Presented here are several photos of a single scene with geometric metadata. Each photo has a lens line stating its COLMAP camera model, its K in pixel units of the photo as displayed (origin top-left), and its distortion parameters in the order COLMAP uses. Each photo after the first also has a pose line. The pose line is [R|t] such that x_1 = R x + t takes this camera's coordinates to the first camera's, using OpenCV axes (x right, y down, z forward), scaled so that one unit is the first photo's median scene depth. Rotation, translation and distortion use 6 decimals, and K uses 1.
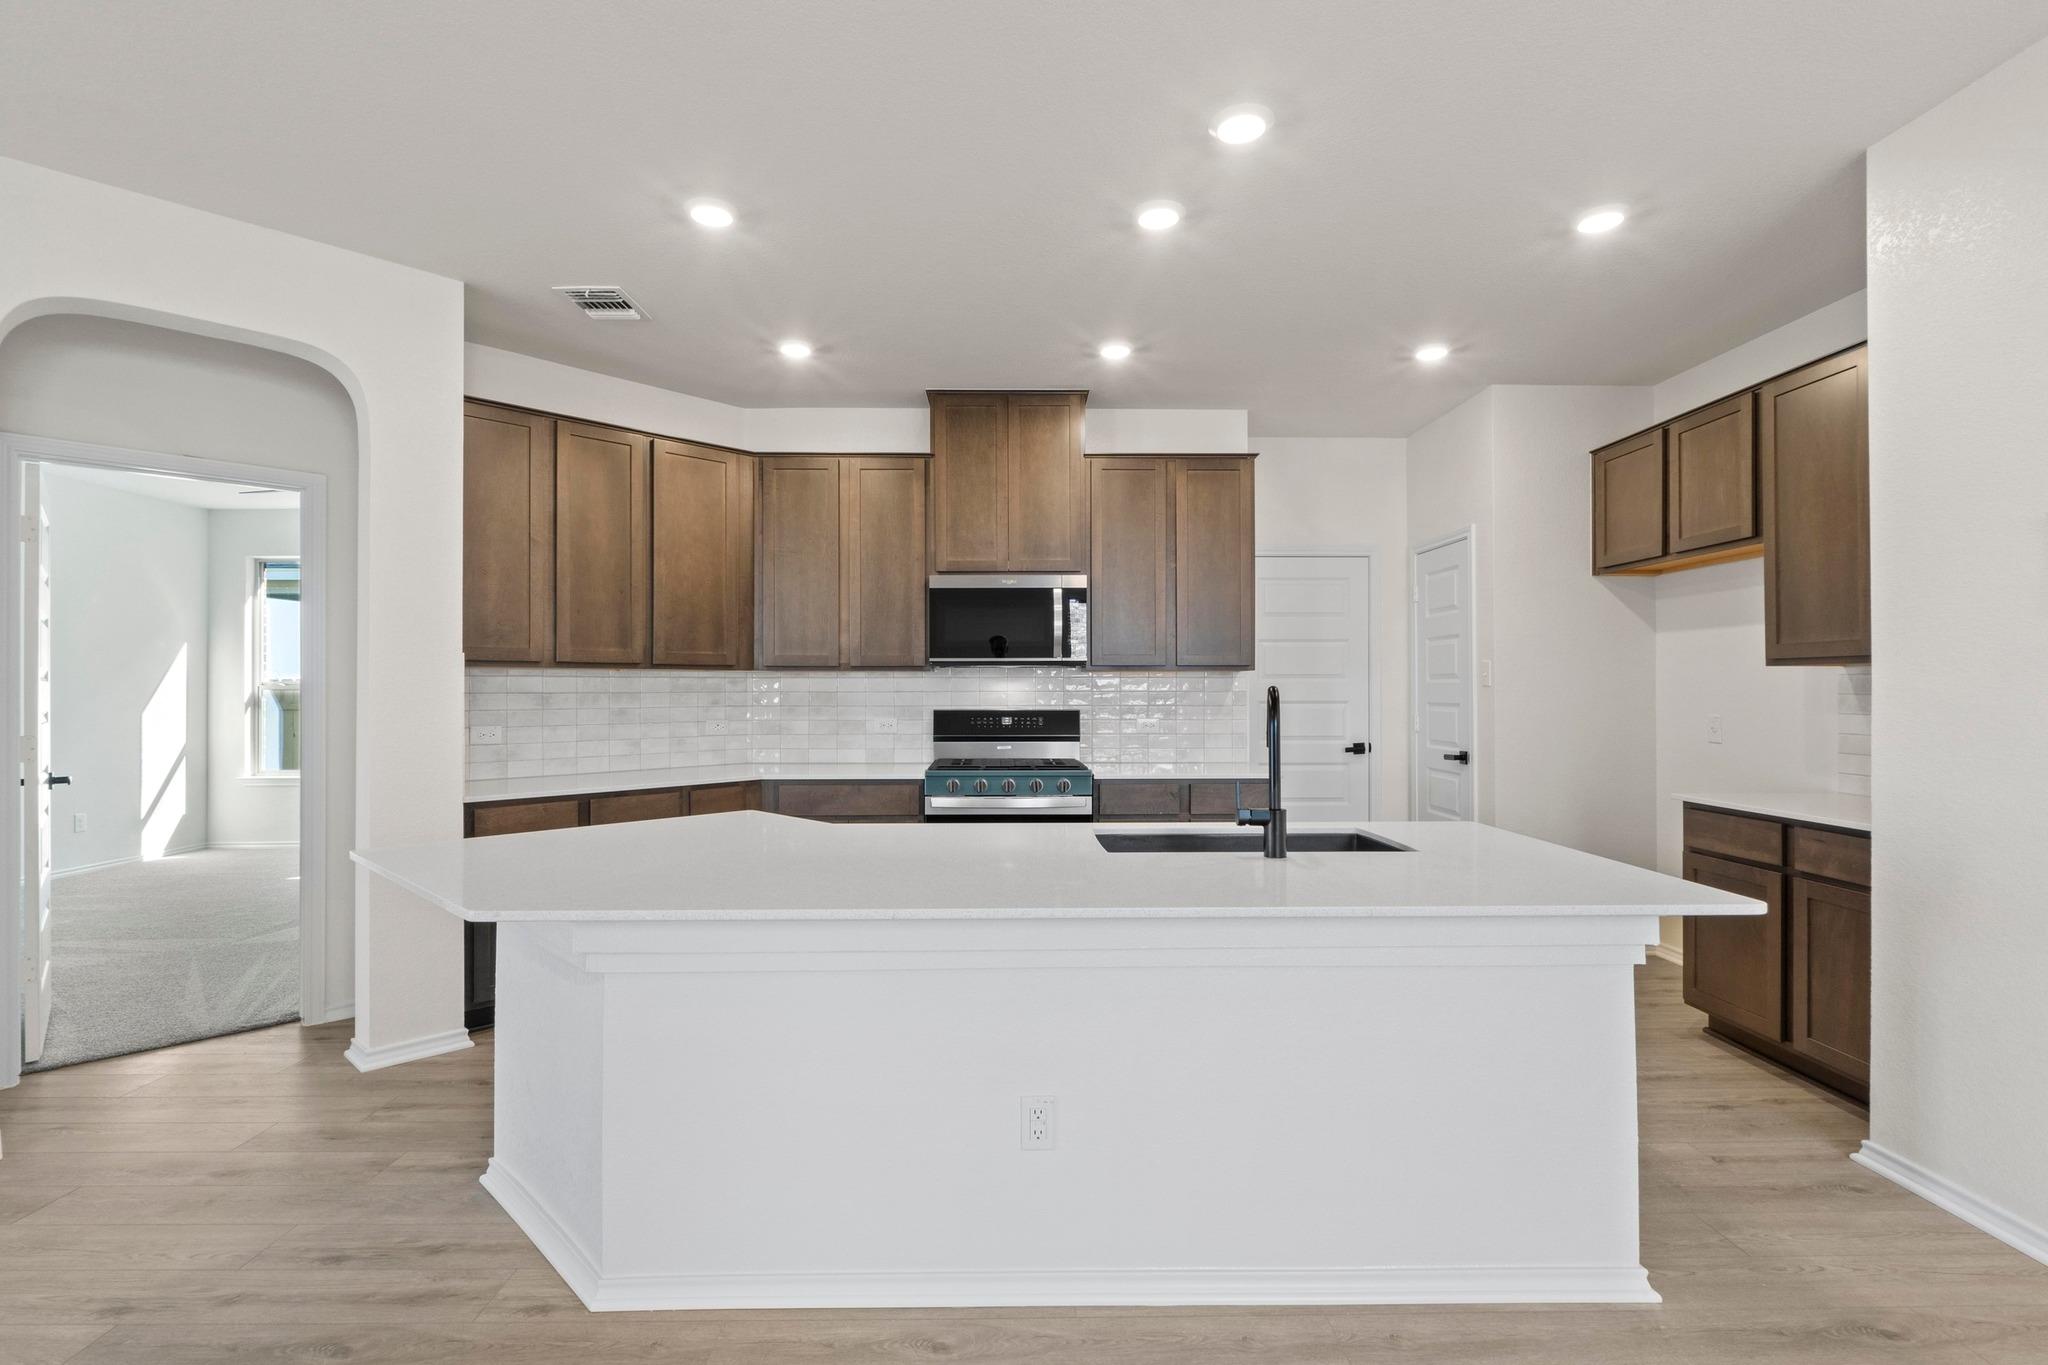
lens RADIAL K [[957.1, 0, 1027.4], [0, 957.1, 678.5], [0, 0, 1]] dist [-0.004861, 0.000080]
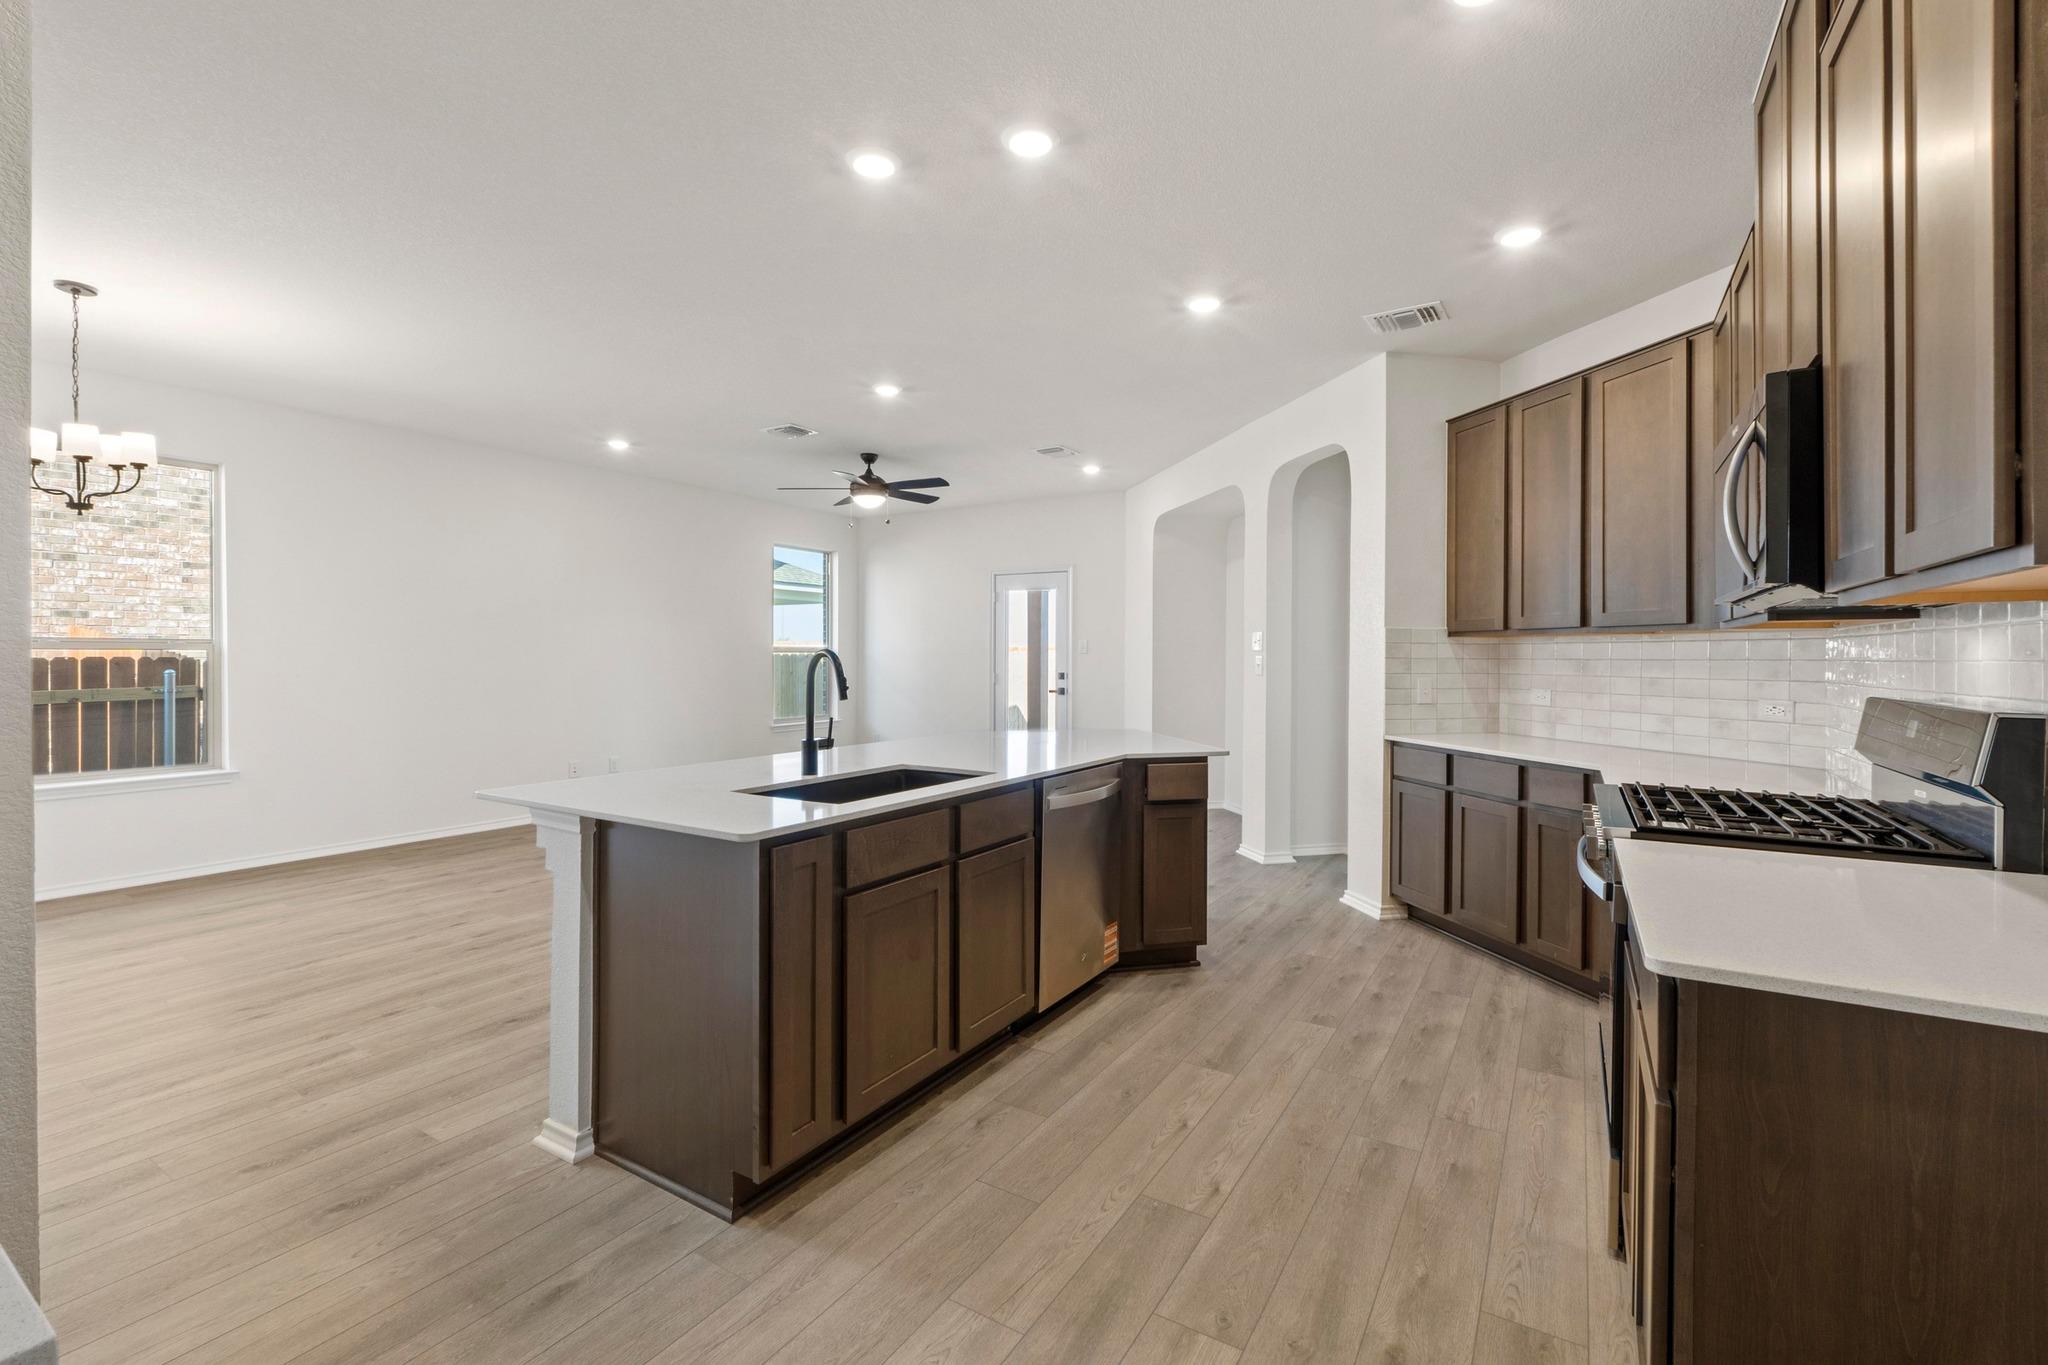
lens RADIAL K [[893.8, 0, 1017.8], [0, 893.8, 670.3], [0, 0, 1]] dist [-0.005286, -0.001064]
pose [[-0.556741, 0.011558, -0.830606, 0.570348], [0.004957, 0.999932, 0.010591, 0.012907], [0.830671, 0.001779, -0.556761, 0.973778]]
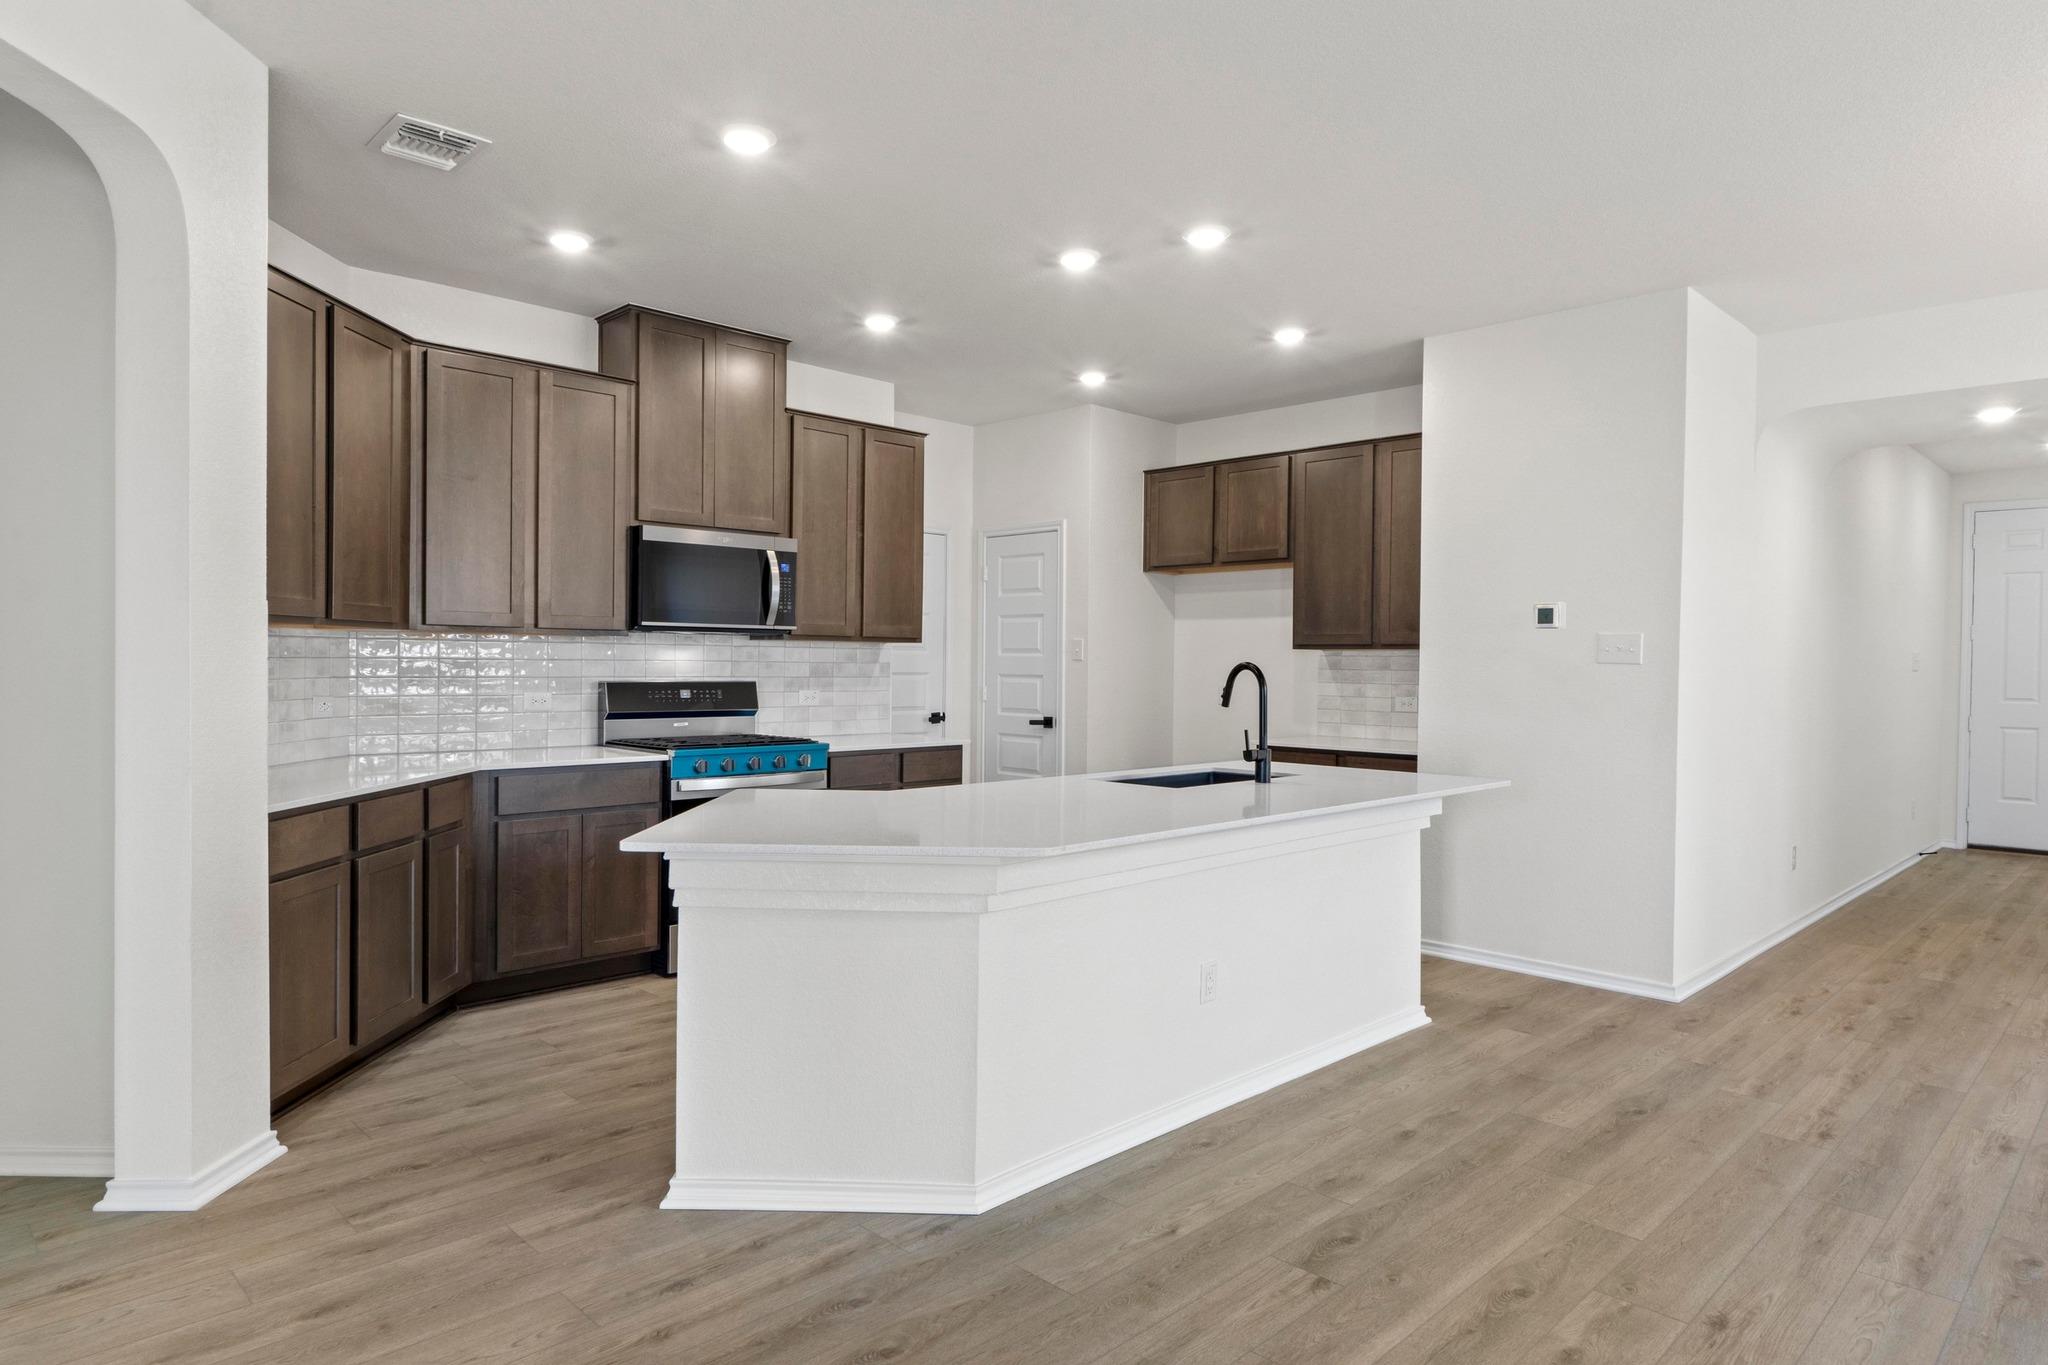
lens RADIAL K [[1193.0, 0, 1036.6], [0, 1193.0, 671.8], [0, 0, 1]] dist [0.000793, -0.002069]
pose [[0.719563, 0.003052, 0.694420, -0.606661], [-0.019386, 0.999689, 0.015694, 0.000321], [-0.694157, -0.024755, 0.719398, -0.019198]]
